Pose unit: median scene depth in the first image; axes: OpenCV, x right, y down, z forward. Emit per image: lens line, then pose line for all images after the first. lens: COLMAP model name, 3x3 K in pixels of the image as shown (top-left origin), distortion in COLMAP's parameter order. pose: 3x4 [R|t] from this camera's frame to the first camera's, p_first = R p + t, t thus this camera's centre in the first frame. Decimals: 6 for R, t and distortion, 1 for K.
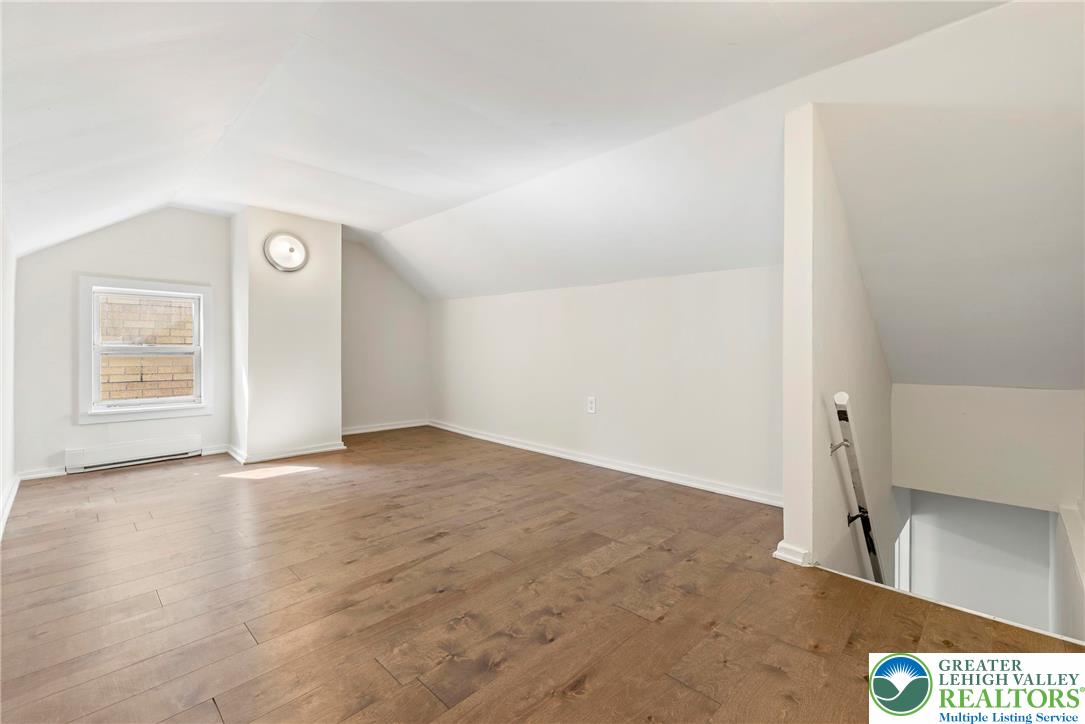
lens RADIAL K [[441.4, 0, 545.0], [0, 441.4, 350.9], [0, 0, 1]] dist [0.002560, 0.000305]
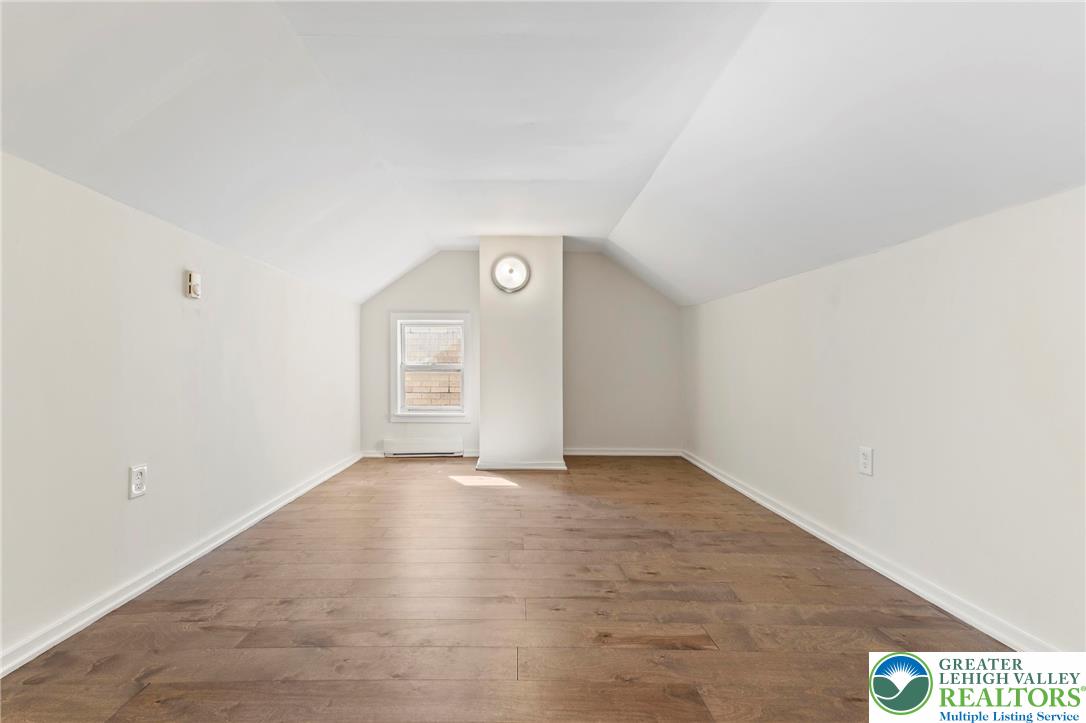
lens RADIAL K [[458.4, 0, 527.8], [0, 458.4, 377.6], [0, 0, 1]] dist [0.002415, 0.000319]
pose [[0.707261, 0.012204, -0.706847, 0.253753], [0.002190, 0.999808, 0.019454, 0.001484], [0.706949, -0.015307, 0.707099, 0.306985]]
